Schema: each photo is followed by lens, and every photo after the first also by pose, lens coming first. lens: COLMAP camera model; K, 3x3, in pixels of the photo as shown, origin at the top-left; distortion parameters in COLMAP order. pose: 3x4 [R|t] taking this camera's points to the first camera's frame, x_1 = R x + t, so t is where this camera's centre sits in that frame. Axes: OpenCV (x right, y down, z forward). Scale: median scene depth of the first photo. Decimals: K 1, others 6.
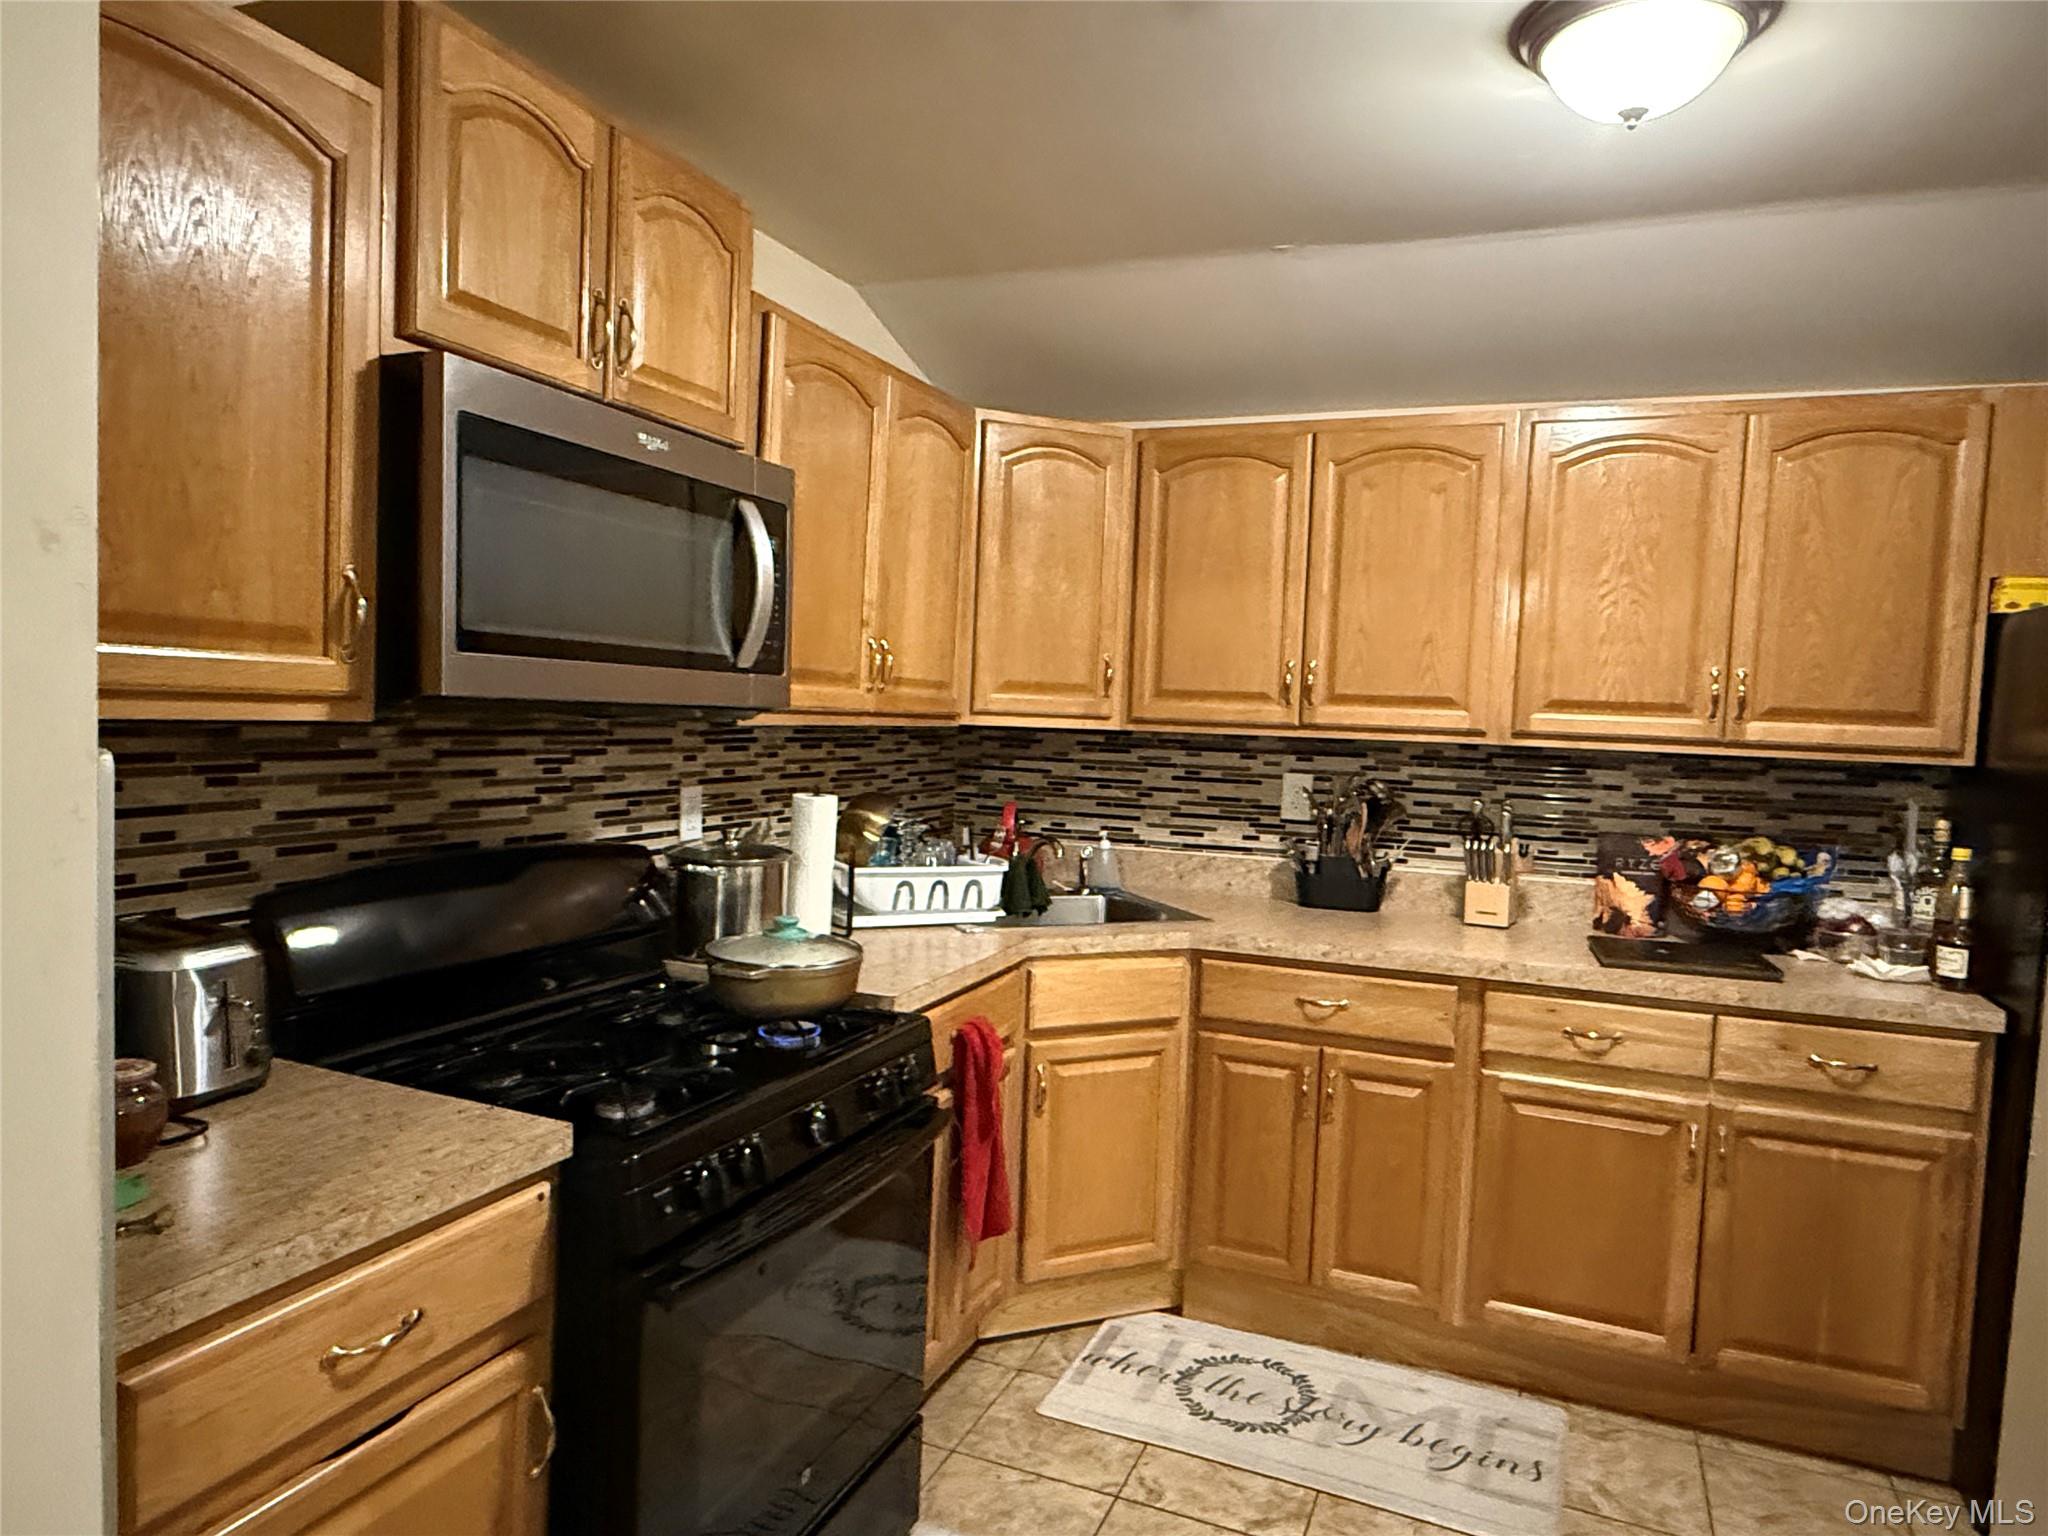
lens RADIAL K [[1284.9, 0, 1023.9], [0, 1284.9, 769.2], [0, 0, 1]] dist [-0.004690, 0.004862]
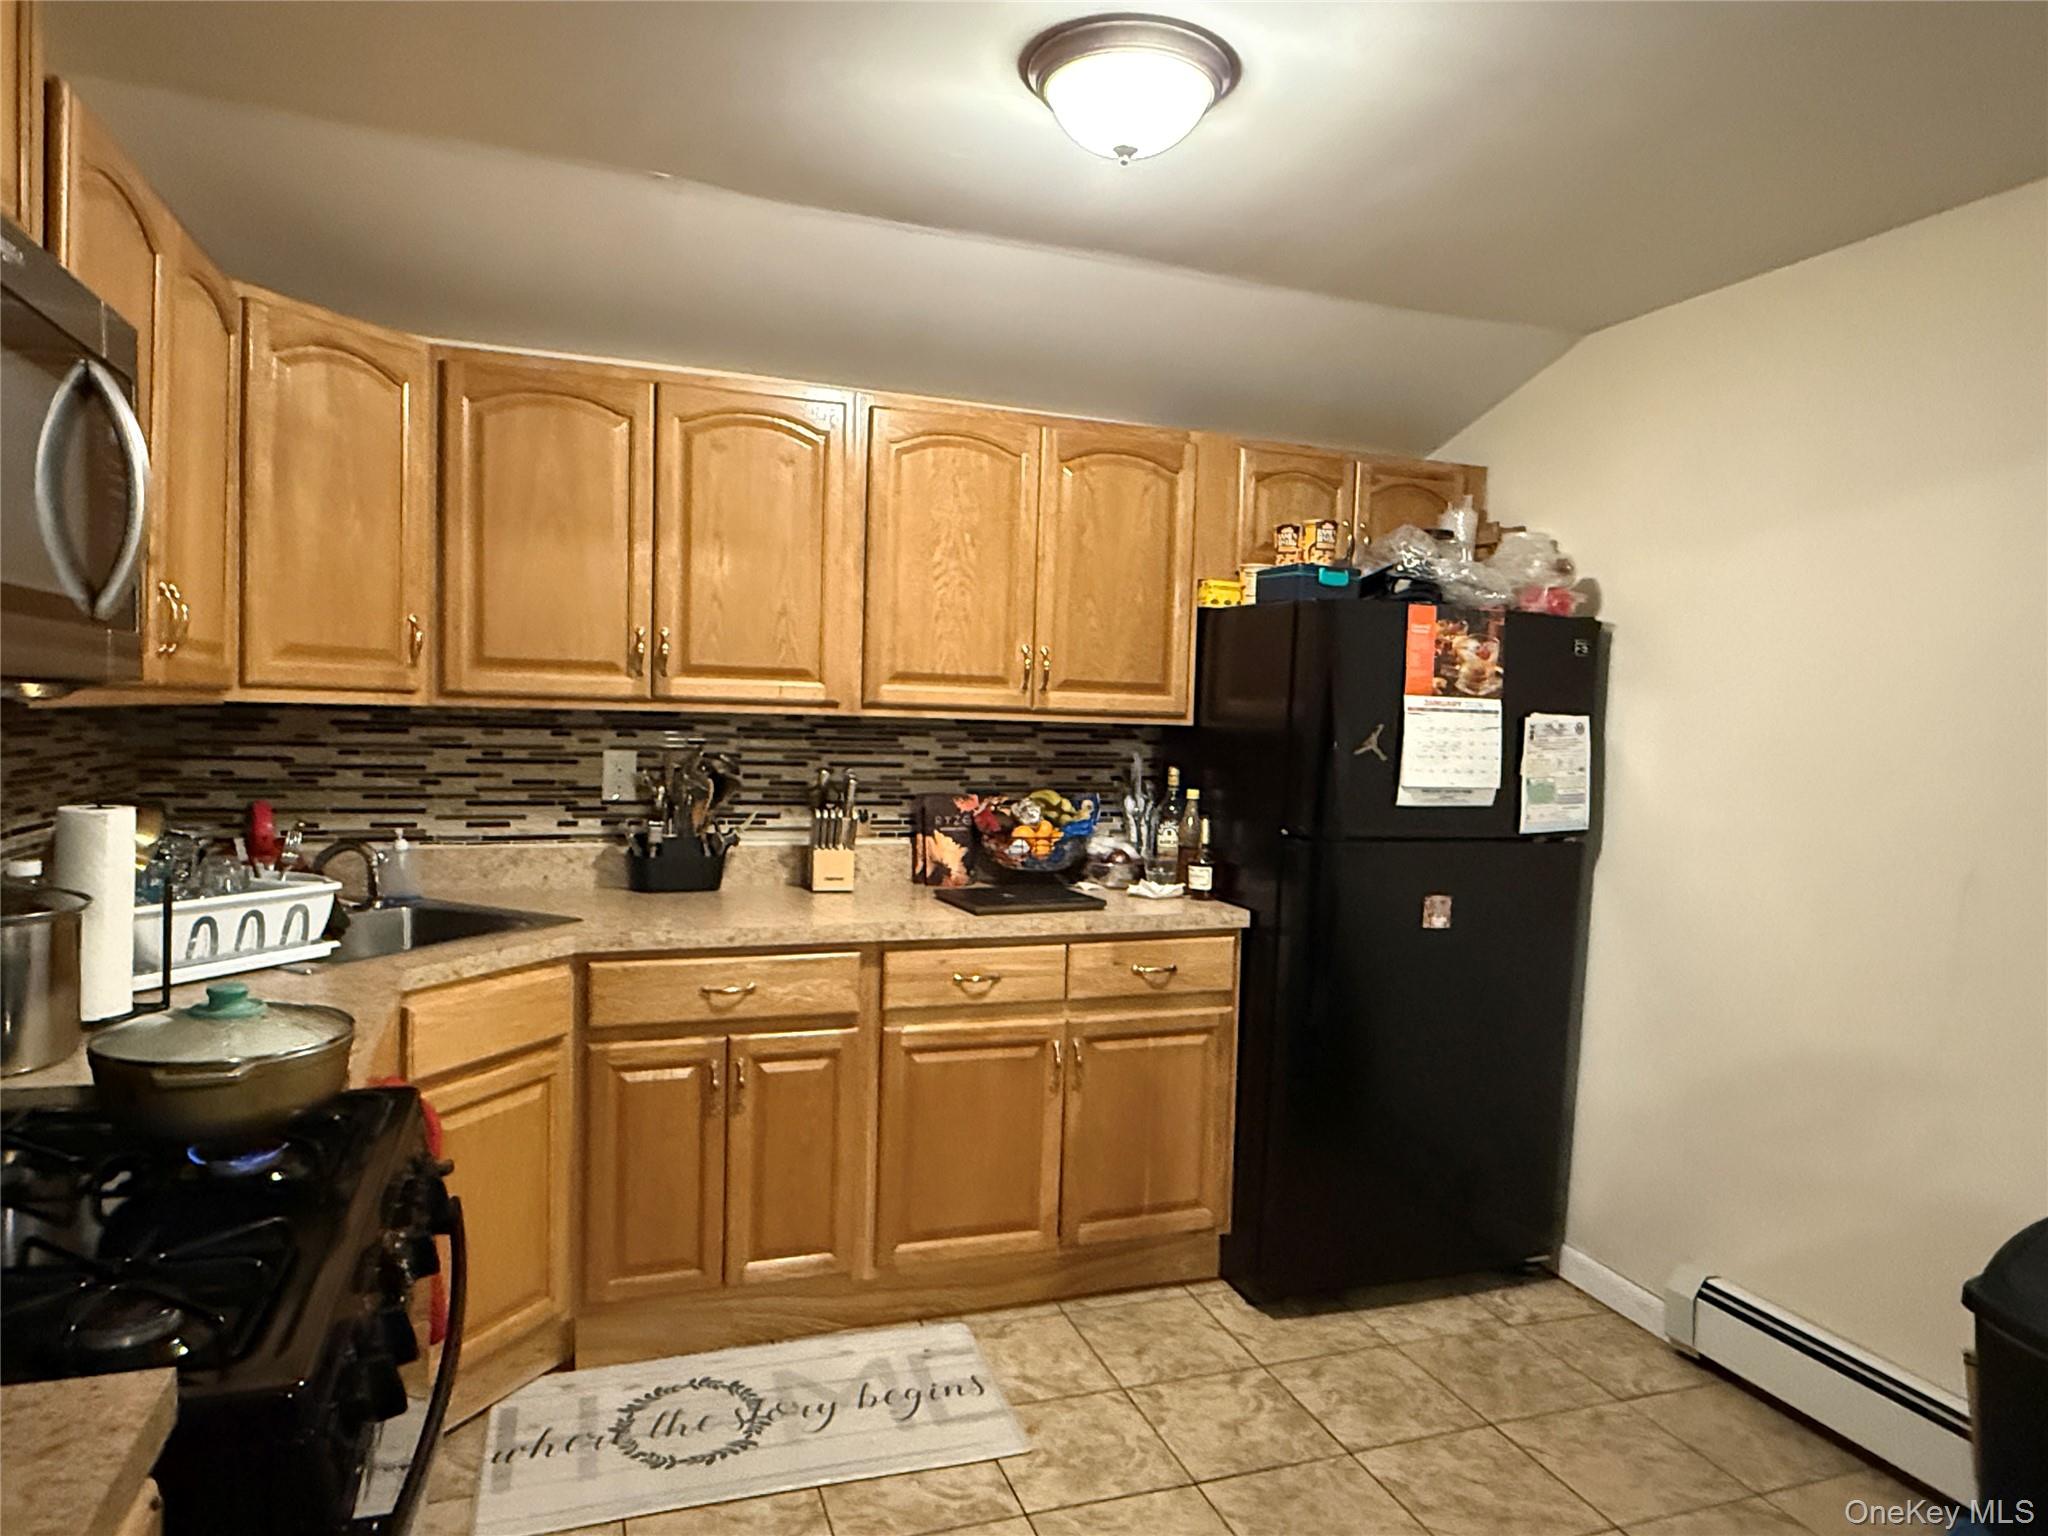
lens RADIAL K [[1284.9, 0, 1029.4], [0, 1284.9, 763.1], [0, 0, 1]] dist [-0.004690, 0.004862]
pose [[0.735766, -0.043131, 0.675861, -0.238636], [0.030293, 0.999067, 0.030779, -0.008603], [-0.676558, -0.002173, 0.736386, 0.148347]]
